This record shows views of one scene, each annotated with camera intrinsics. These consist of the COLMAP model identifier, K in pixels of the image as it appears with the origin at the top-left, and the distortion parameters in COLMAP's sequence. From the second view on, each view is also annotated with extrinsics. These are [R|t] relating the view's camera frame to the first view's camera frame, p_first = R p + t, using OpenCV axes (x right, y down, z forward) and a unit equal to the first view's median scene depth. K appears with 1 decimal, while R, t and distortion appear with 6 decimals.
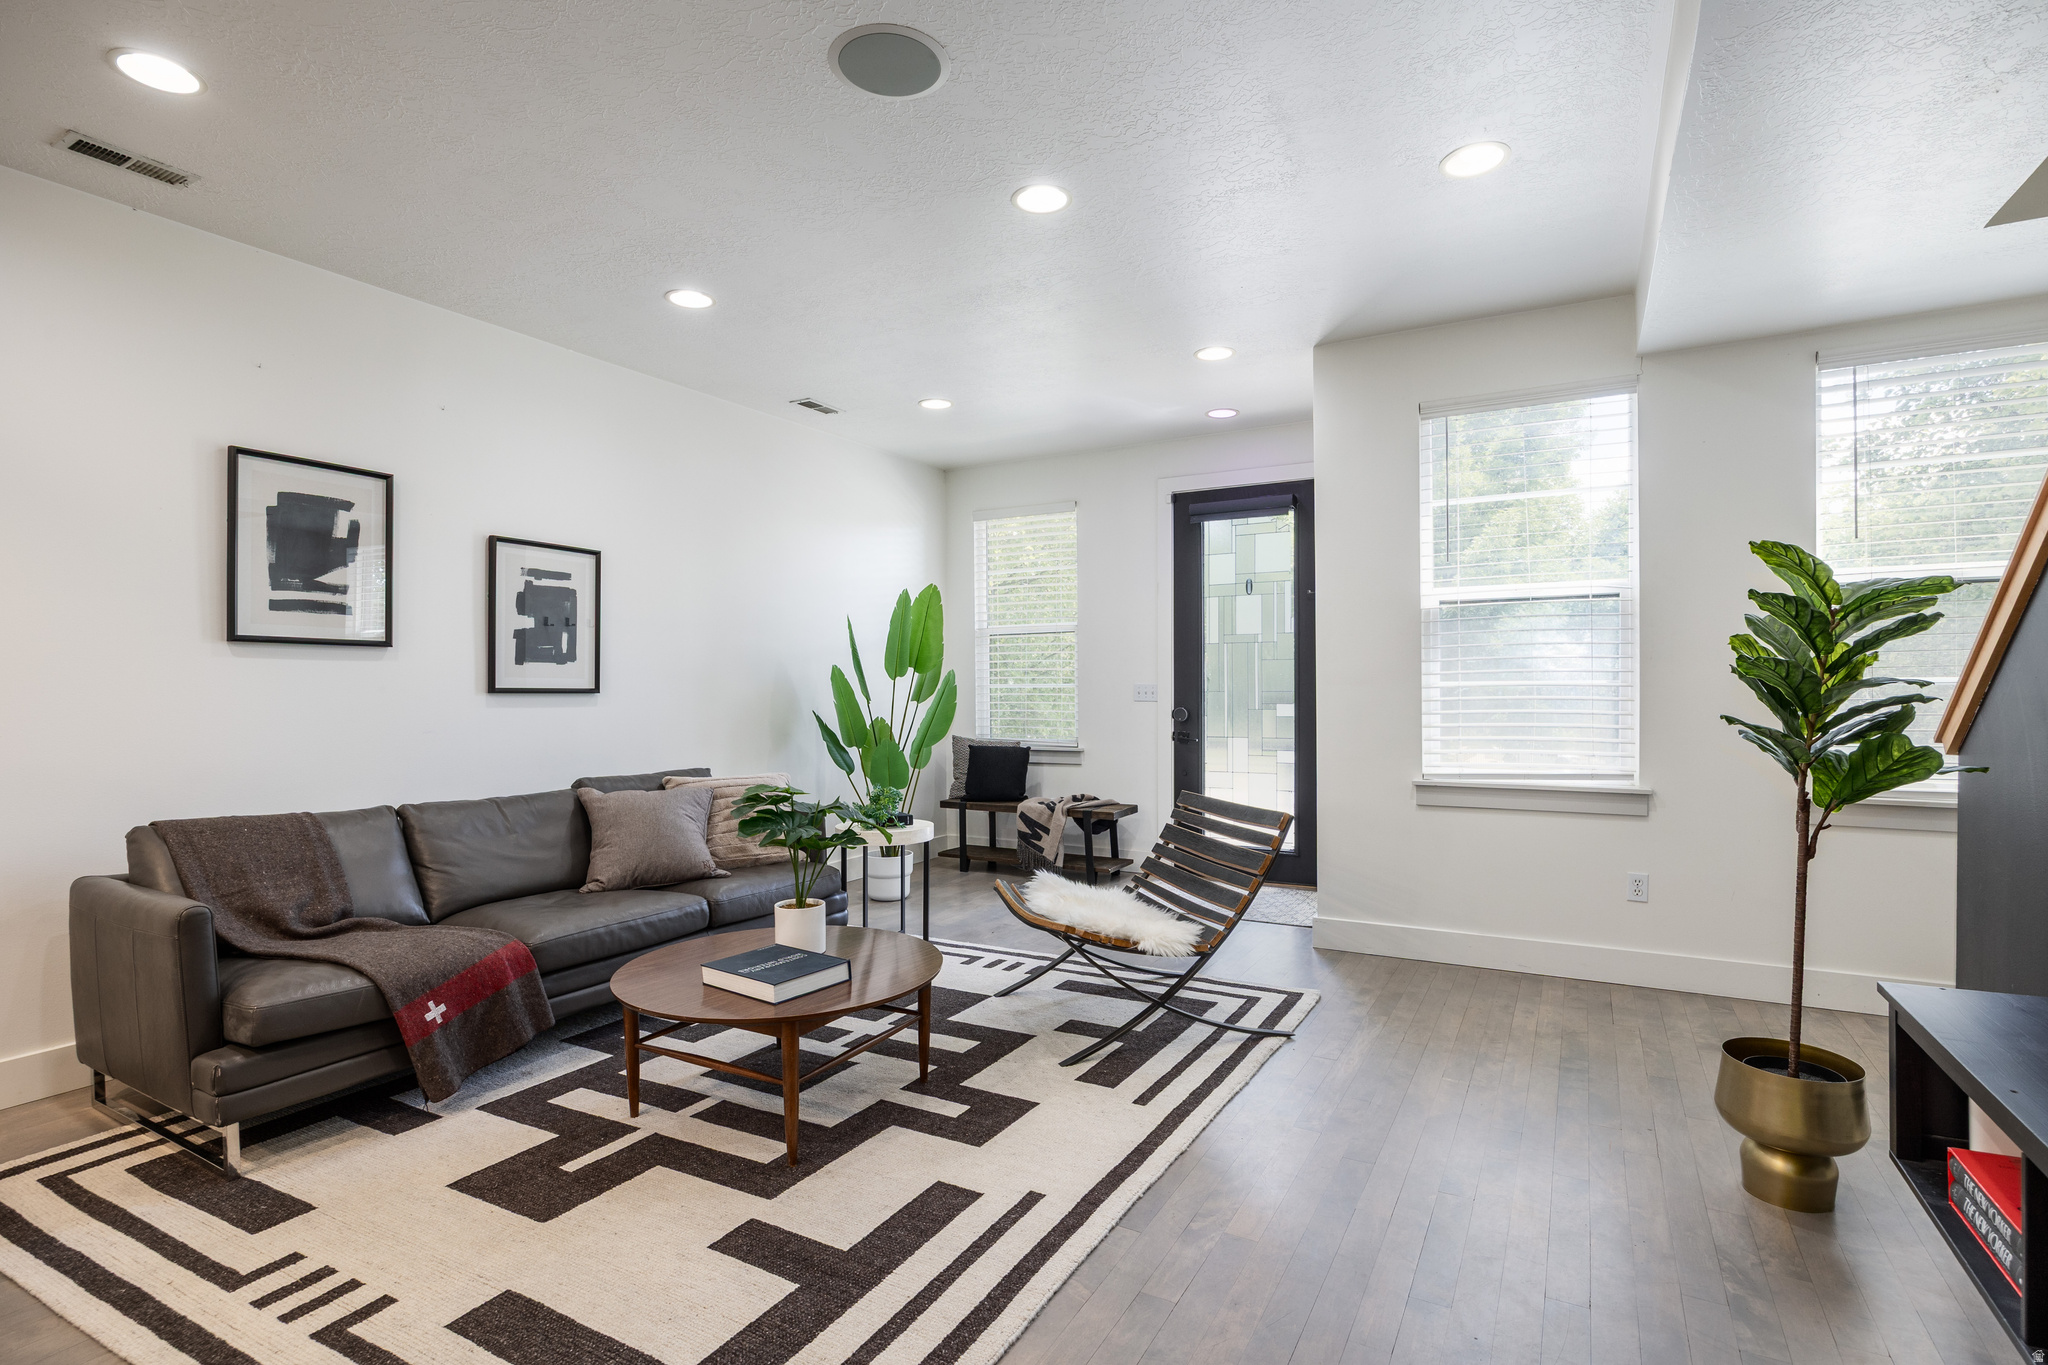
lens RADIAL K [[956.1, 0, 993.5], [0, 956.1, 692.5], [0, 0, 1]] dist [-0.023727, -0.000189]
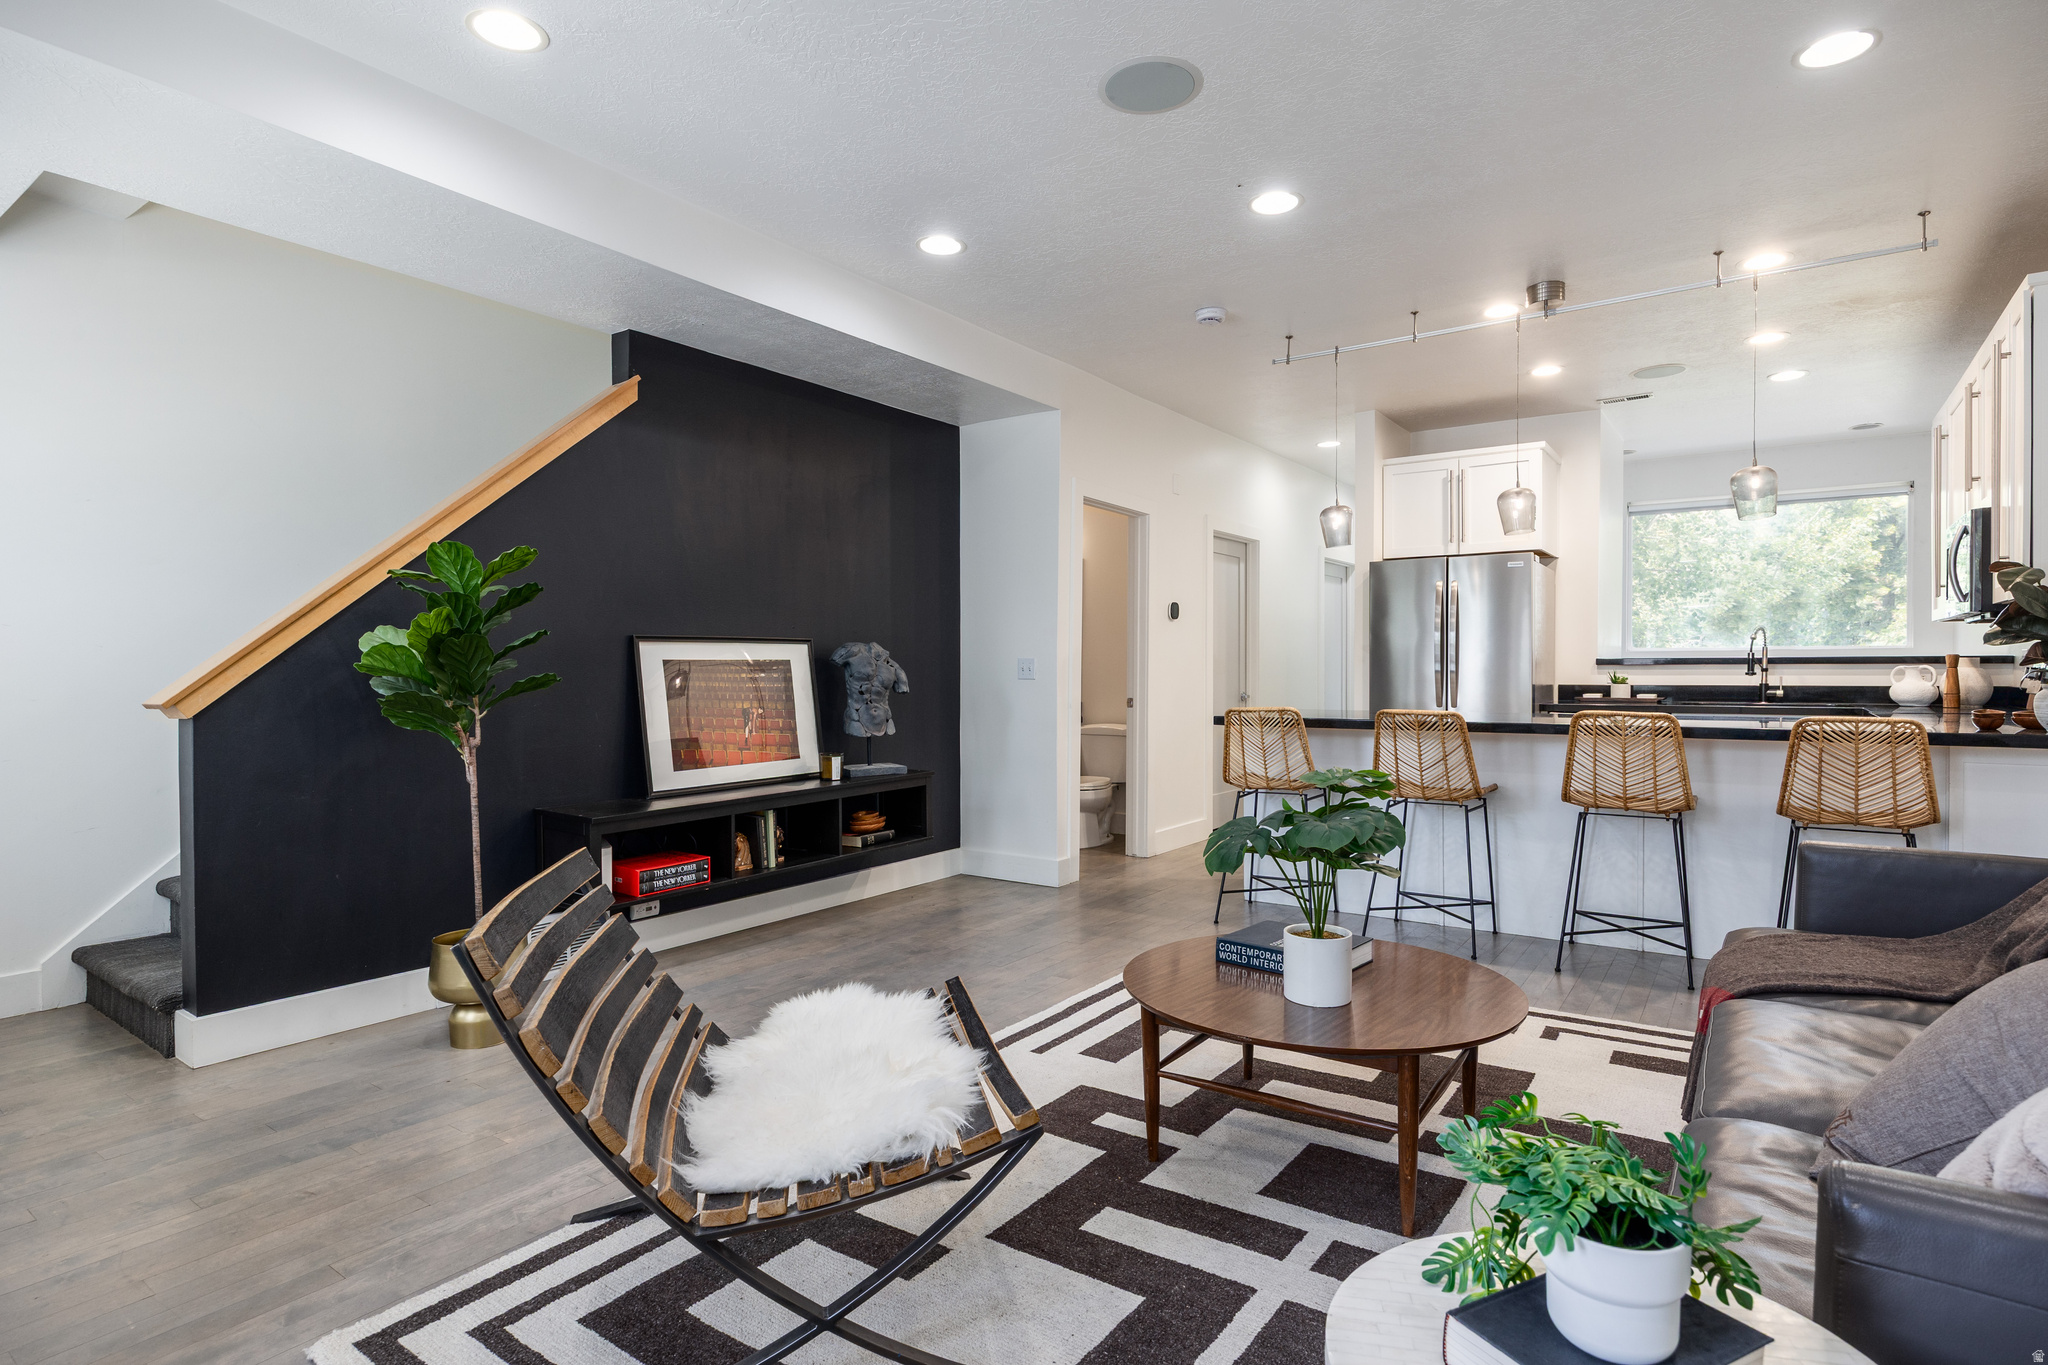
lens RADIAL K [[1069.2, 0, 1018.0], [0, 1069.2, 679.4], [0, 0, 1]] dist [-0.000621, -0.002227]
pose [[-0.997503, 0.012477, 0.069516, -0.021185], [0.013618, 0.999780, 0.015973, 0.007365], [-0.069302, 0.016880, -0.997453, 1.324378]]
